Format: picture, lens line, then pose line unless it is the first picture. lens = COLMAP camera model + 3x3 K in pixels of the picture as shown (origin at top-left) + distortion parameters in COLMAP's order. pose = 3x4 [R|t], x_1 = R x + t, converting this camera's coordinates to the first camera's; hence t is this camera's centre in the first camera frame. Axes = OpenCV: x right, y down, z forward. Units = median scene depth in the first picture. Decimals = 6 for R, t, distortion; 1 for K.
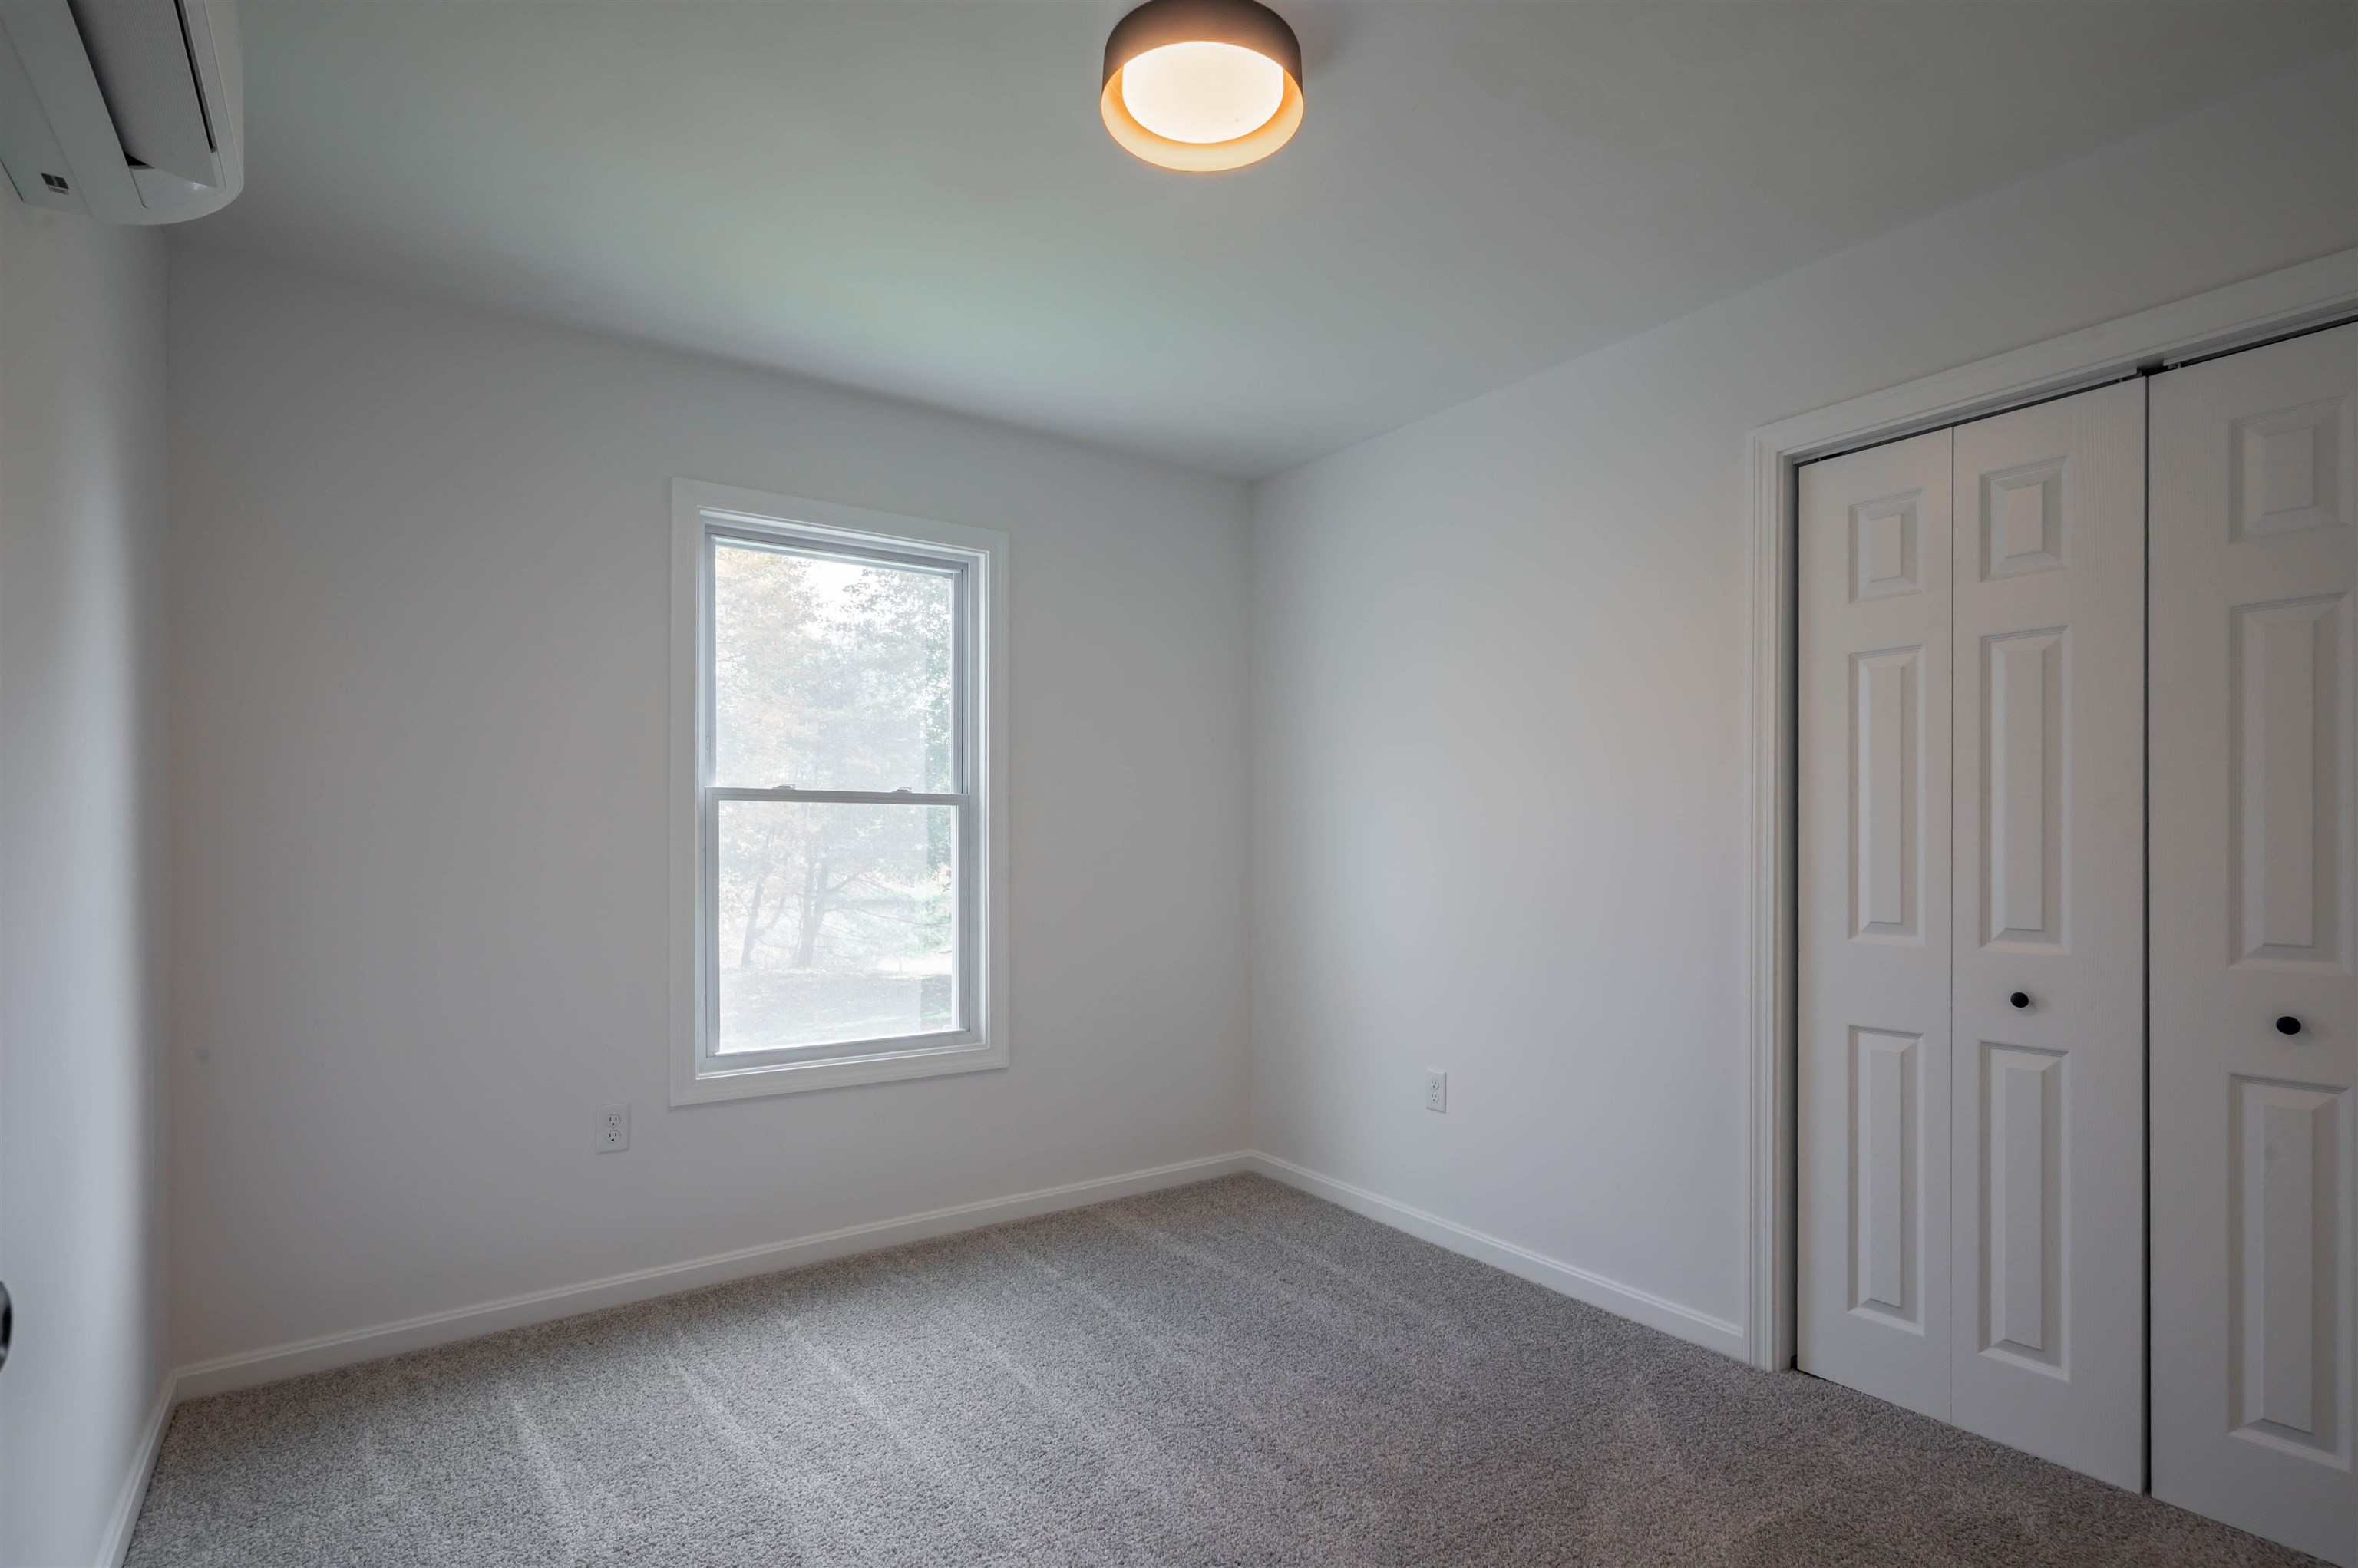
lens RADIAL K [[1172.8, 0, 1182.7], [0, 1172.8, 844.8], [0, 0, 1]] dist [0.000253, 0.000129]
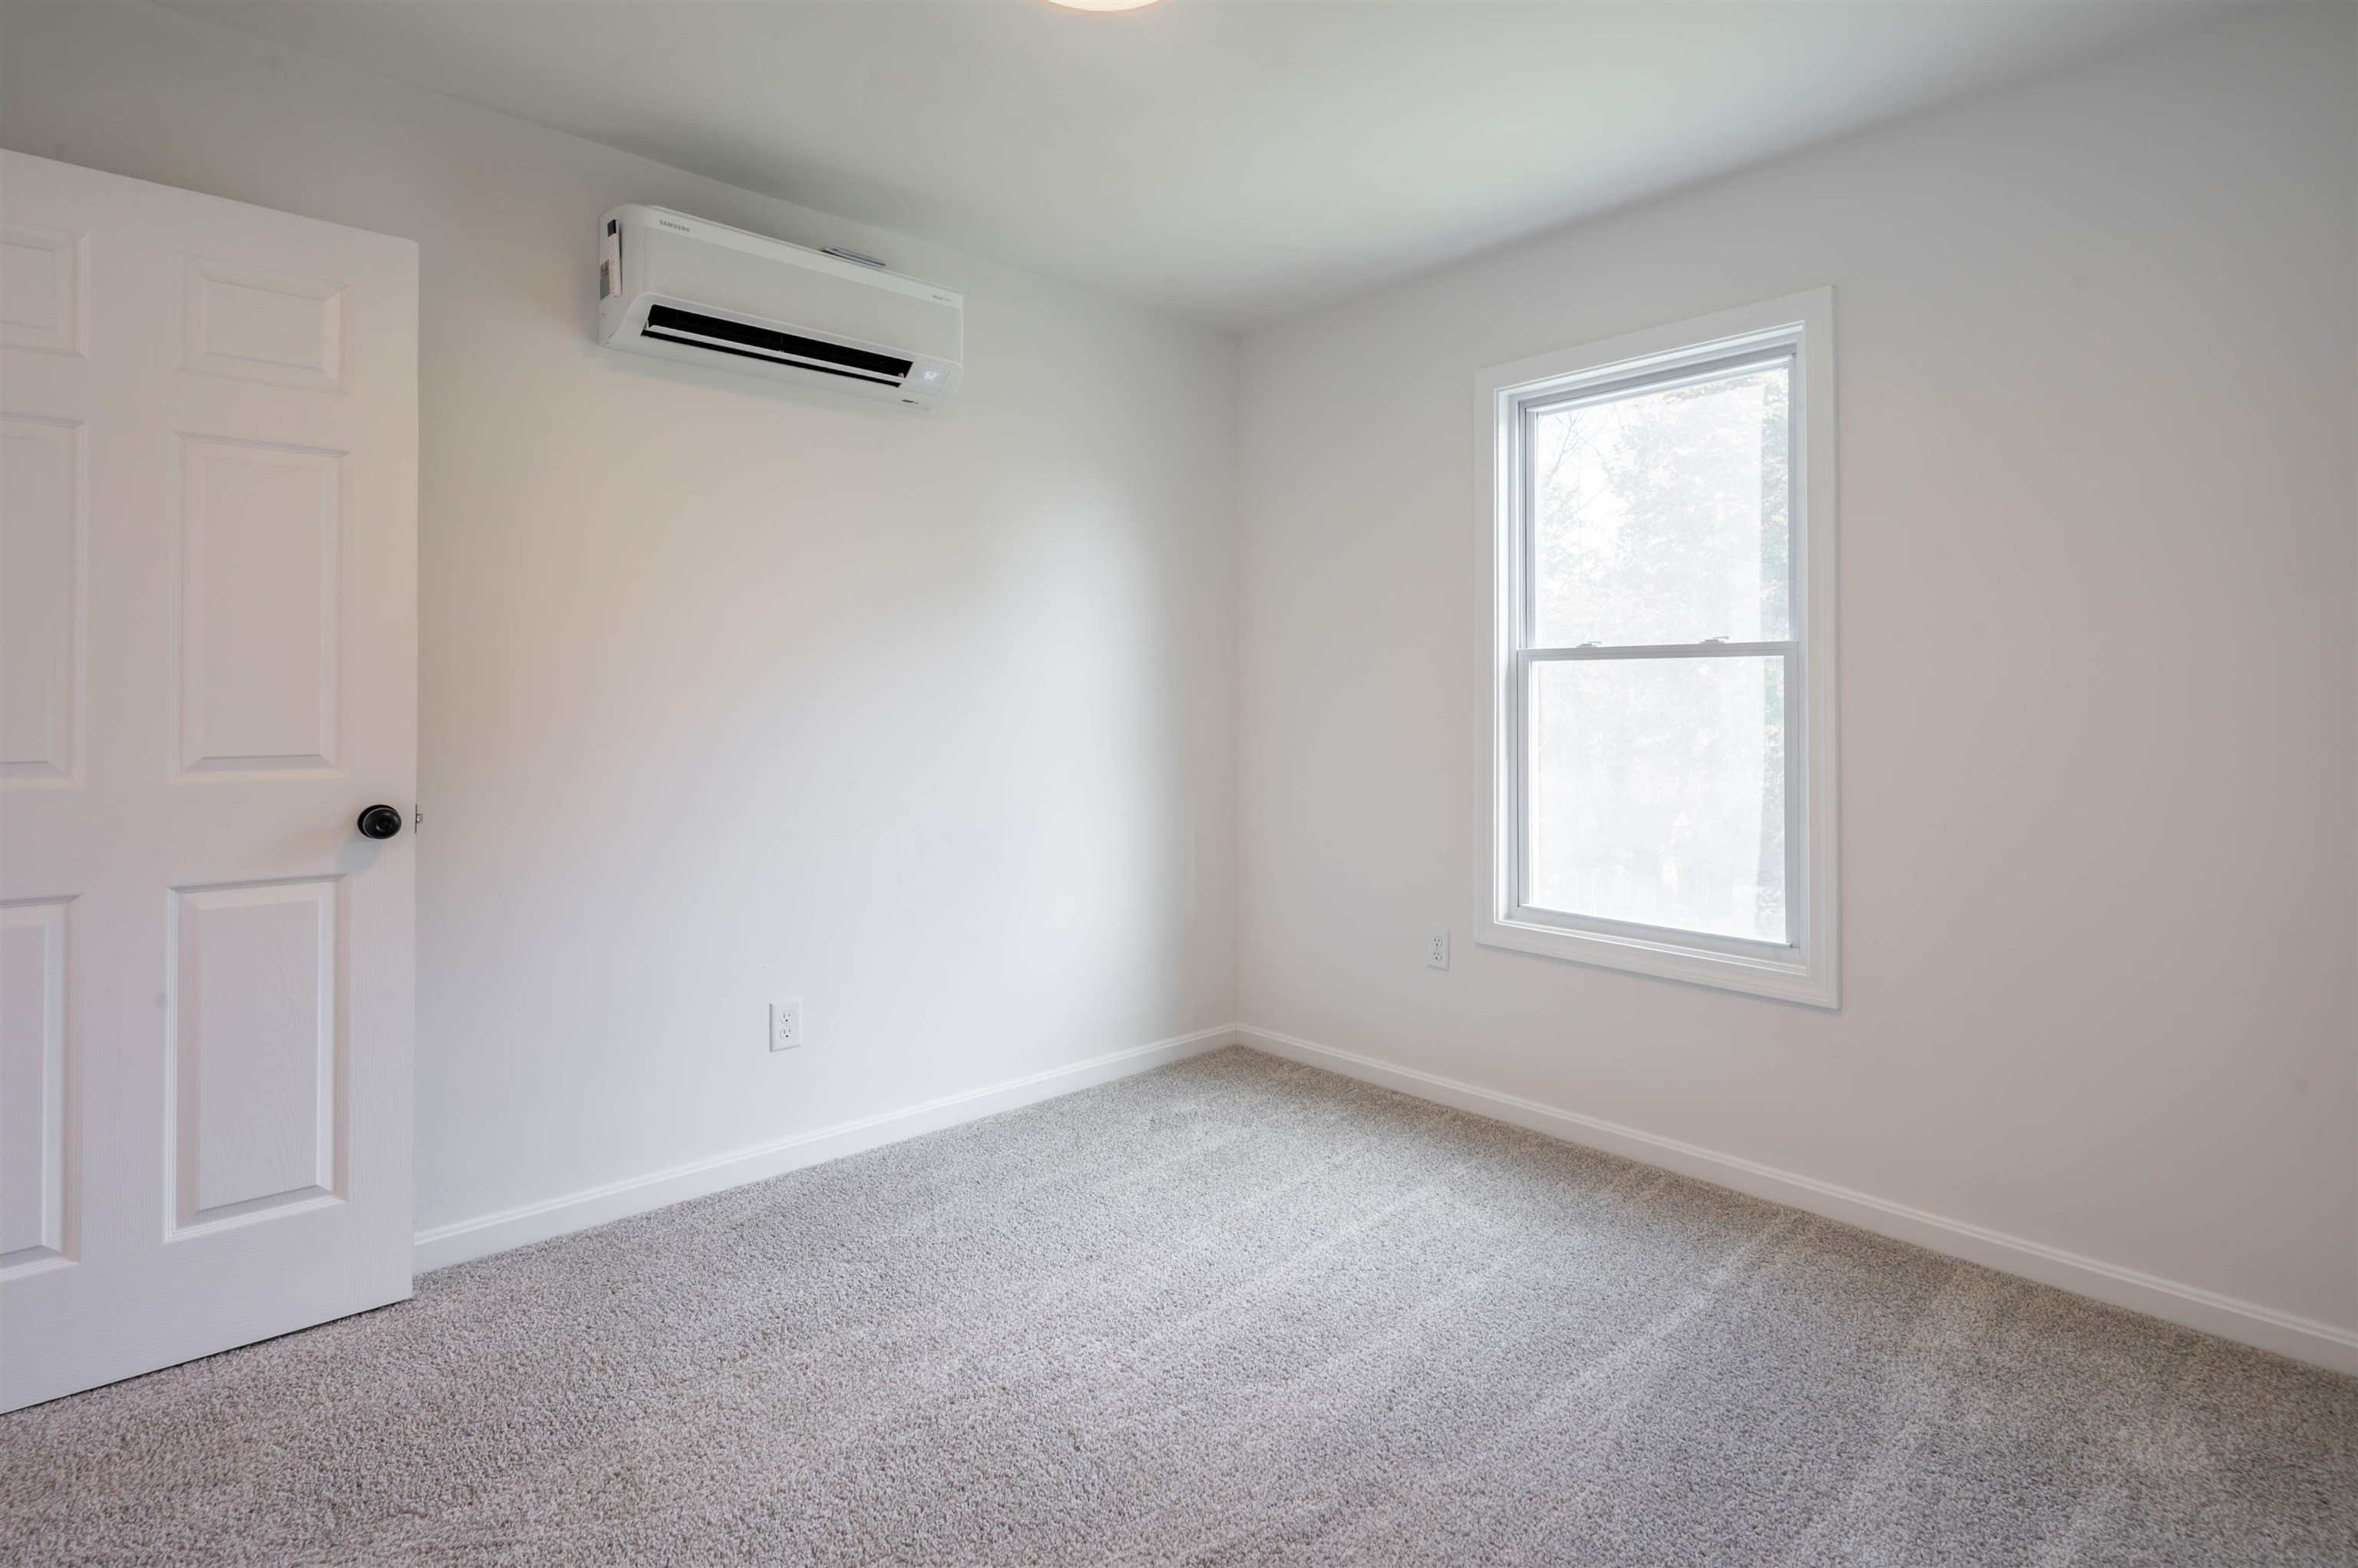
lens RADIAL K [[1150.8, 0, 1181.9], [0, 1150.8, 687.6], [0, 0, 1]] dist [0.001498, 0.000180]
pose [[0.140771, -0.008599, -0.990005, 0.554330], [-0.003568, 0.999951, -0.009193, -0.004166], [0.990036, 0.004826, 0.140734, 0.536597]]
